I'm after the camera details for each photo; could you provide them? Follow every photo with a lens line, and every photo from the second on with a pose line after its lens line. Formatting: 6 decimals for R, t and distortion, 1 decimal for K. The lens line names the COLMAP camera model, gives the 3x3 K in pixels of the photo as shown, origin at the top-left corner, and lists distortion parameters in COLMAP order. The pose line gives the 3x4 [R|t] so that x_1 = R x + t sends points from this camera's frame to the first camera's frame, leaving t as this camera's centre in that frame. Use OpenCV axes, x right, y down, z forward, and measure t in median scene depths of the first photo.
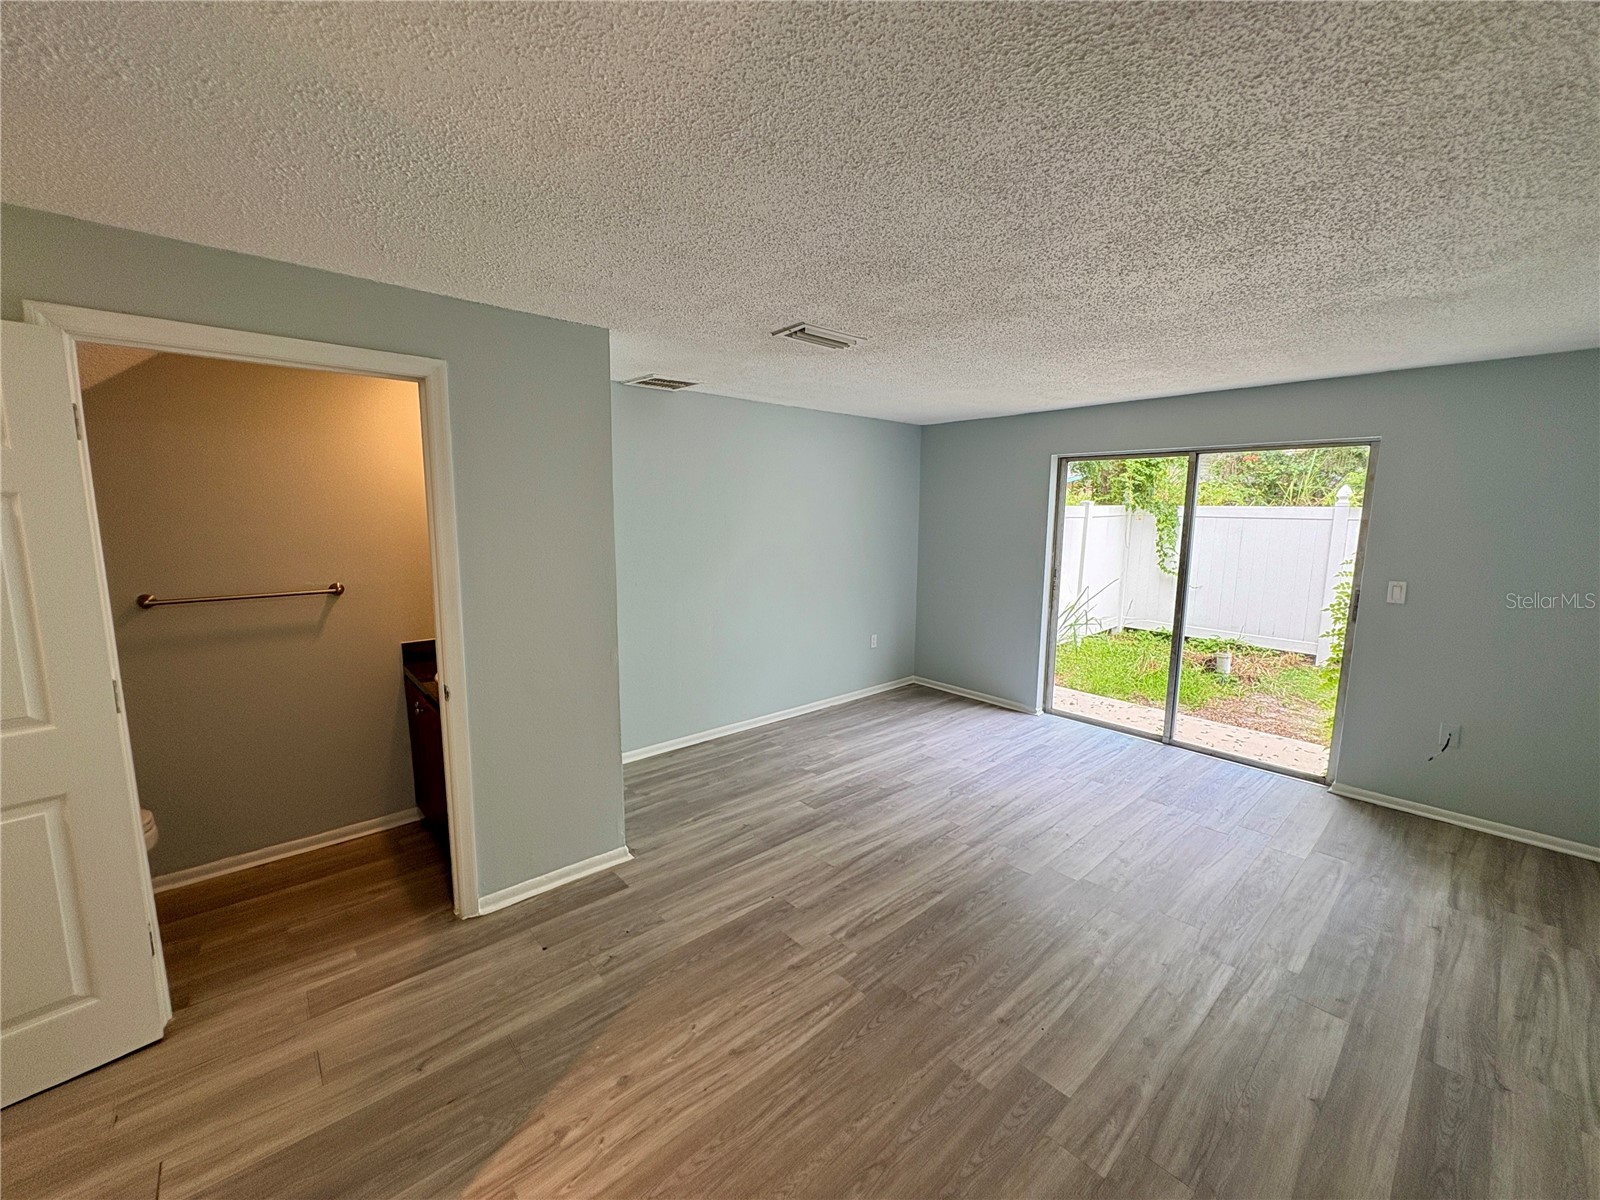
lens RADIAL K [[636.4, 0, 799.7], [0, 636.4, 596.0], [0, 0, 1]] dist [0.001272, 0.000159]
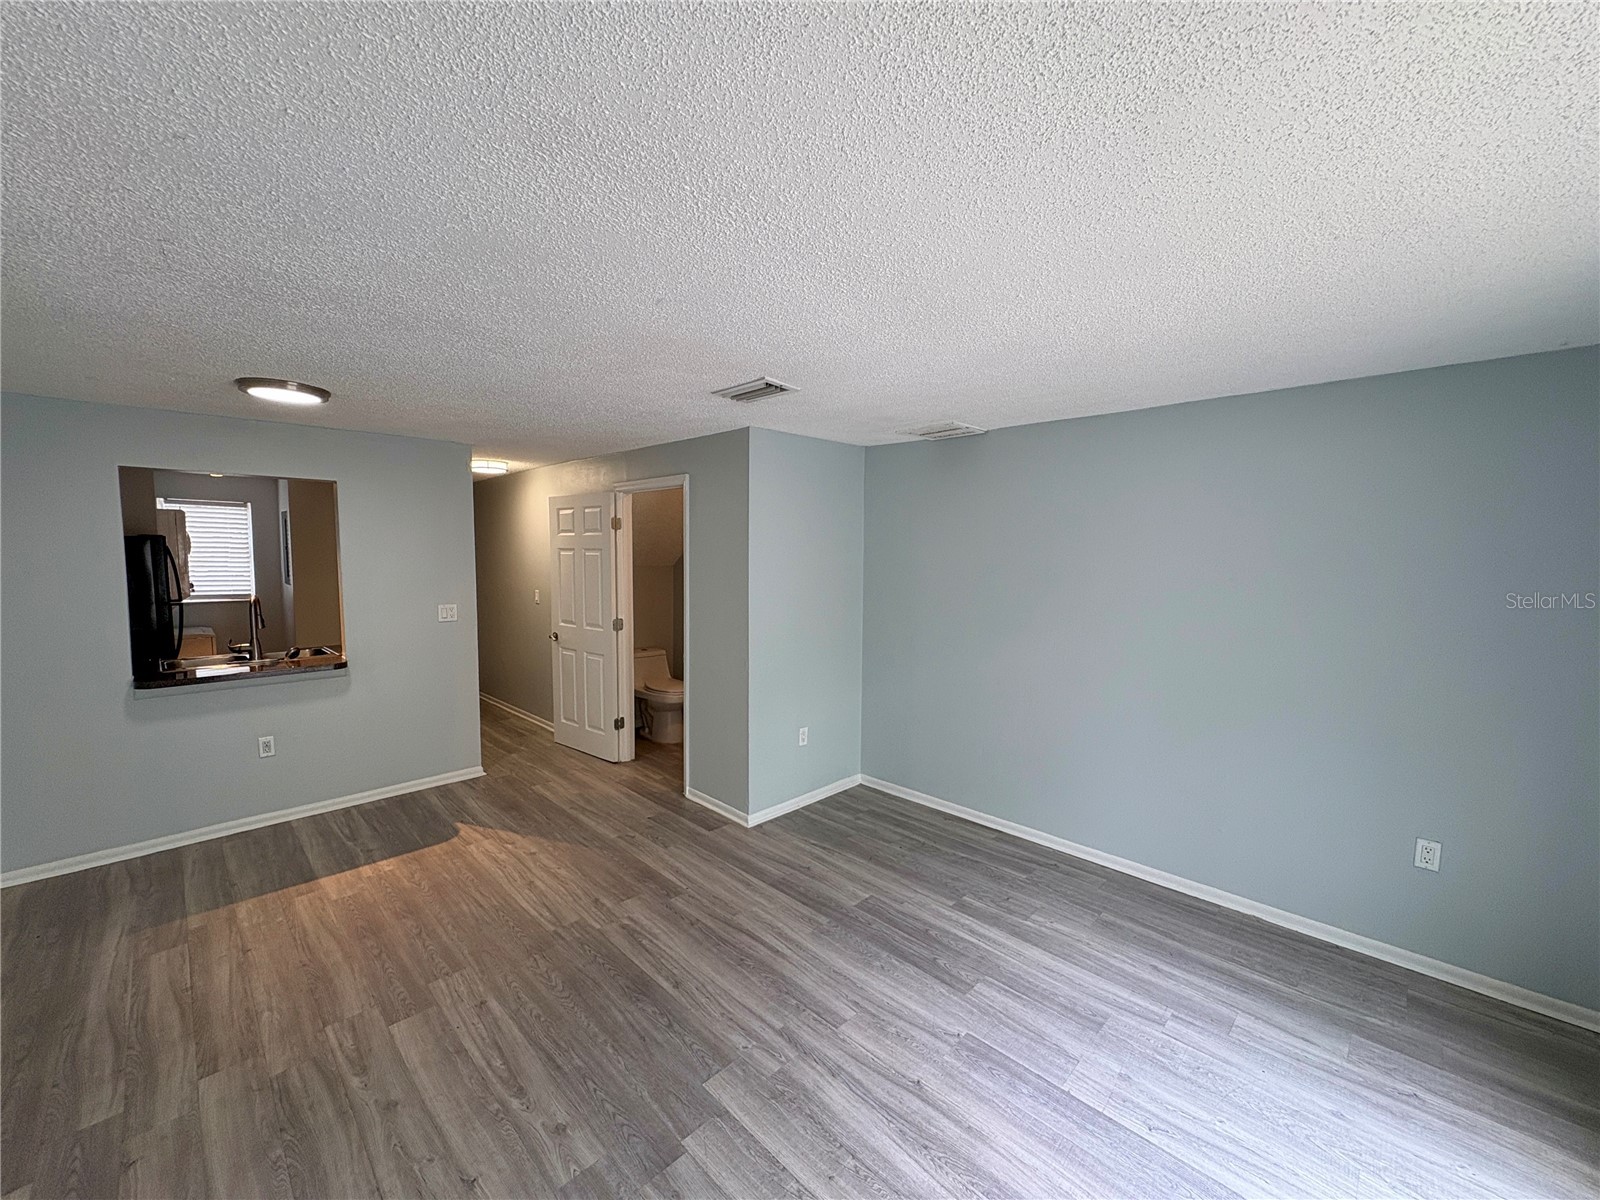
lens RADIAL K [[636.4, 0, 799.7], [0, 636.4, 596.0], [0, 0, 1]] dist [0.001272, 0.000159]
pose [[0.058895, 0.060540, -0.996427, 0.950327], [-0.144384, 0.988180, 0.051505, -0.122969], [0.987768, 0.140834, 0.066939, 0.913577]]
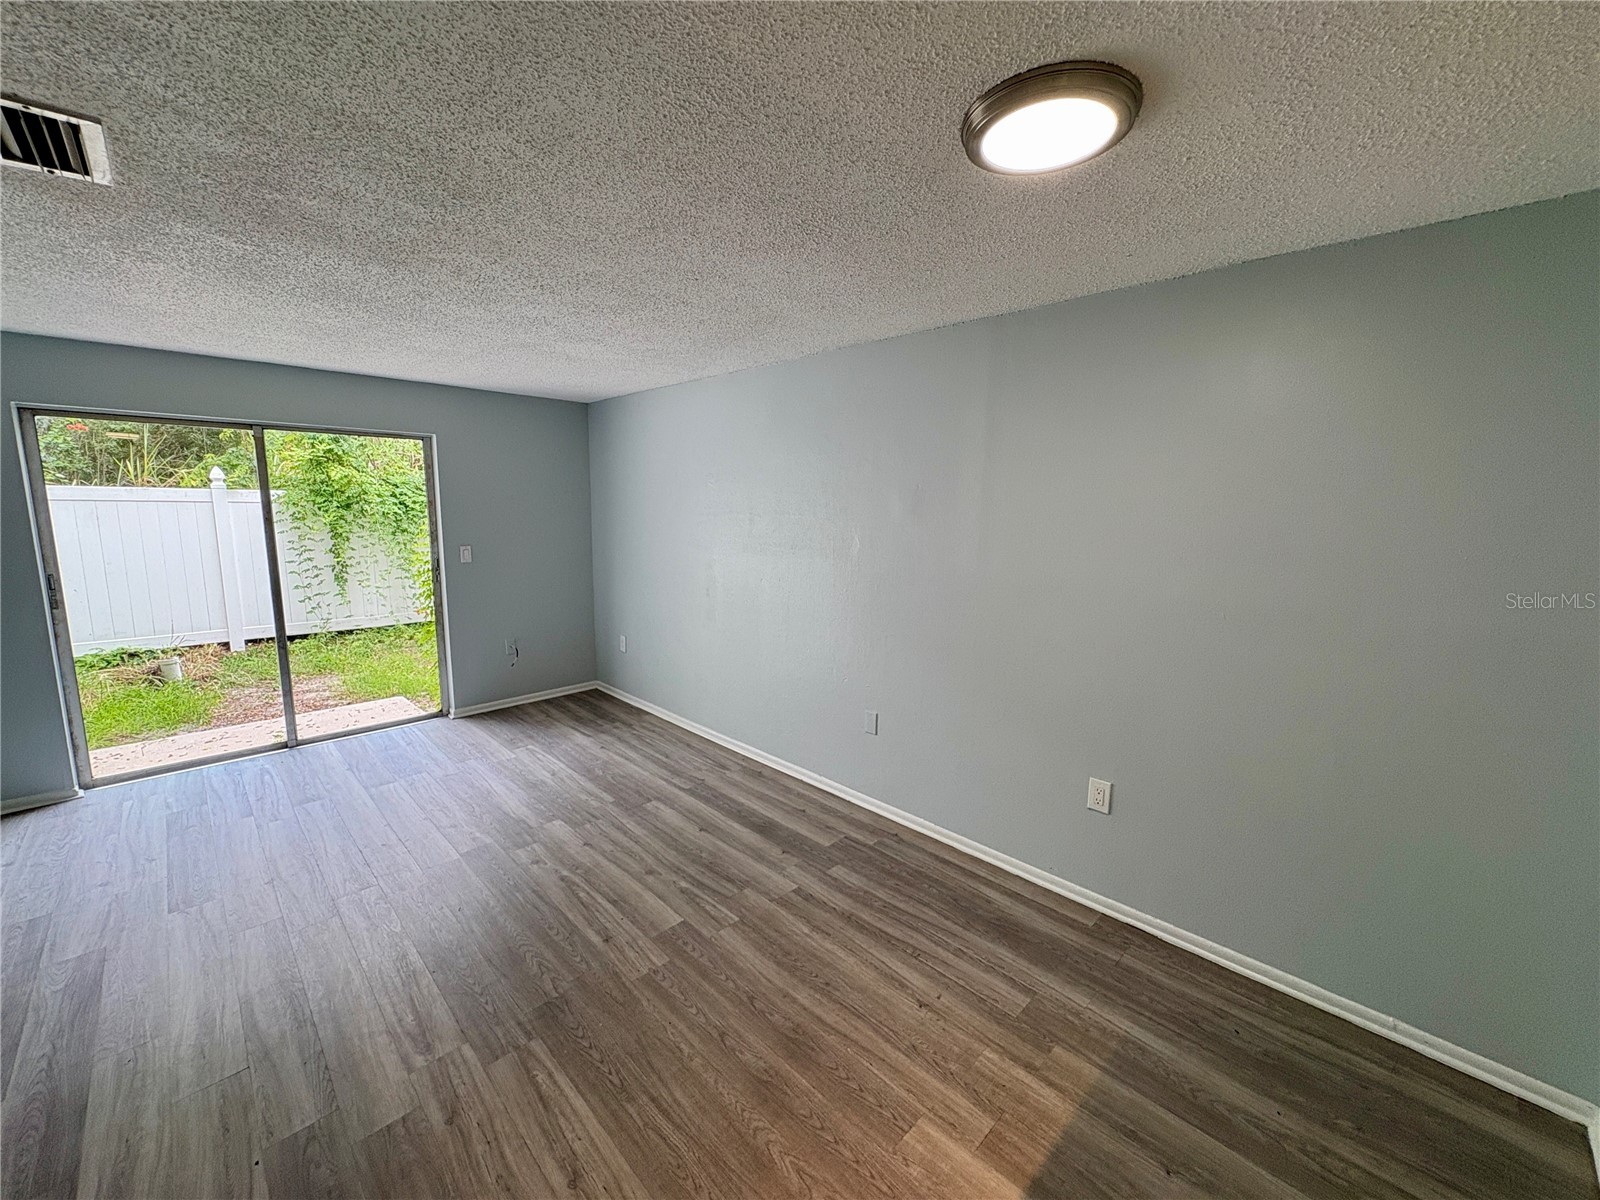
lens RADIAL K [[636.8, 0, 800.0], [0, 636.8, 600.0], [0, 0, 1]] dist [-0.001127, 0.000006]
pose [[-0.053641, -0.159186, 0.985790, -0.482529], [0.126848, 0.978128, 0.164851, -0.048489], [-0.990471, 0.133889, -0.032275, 0.405383]]
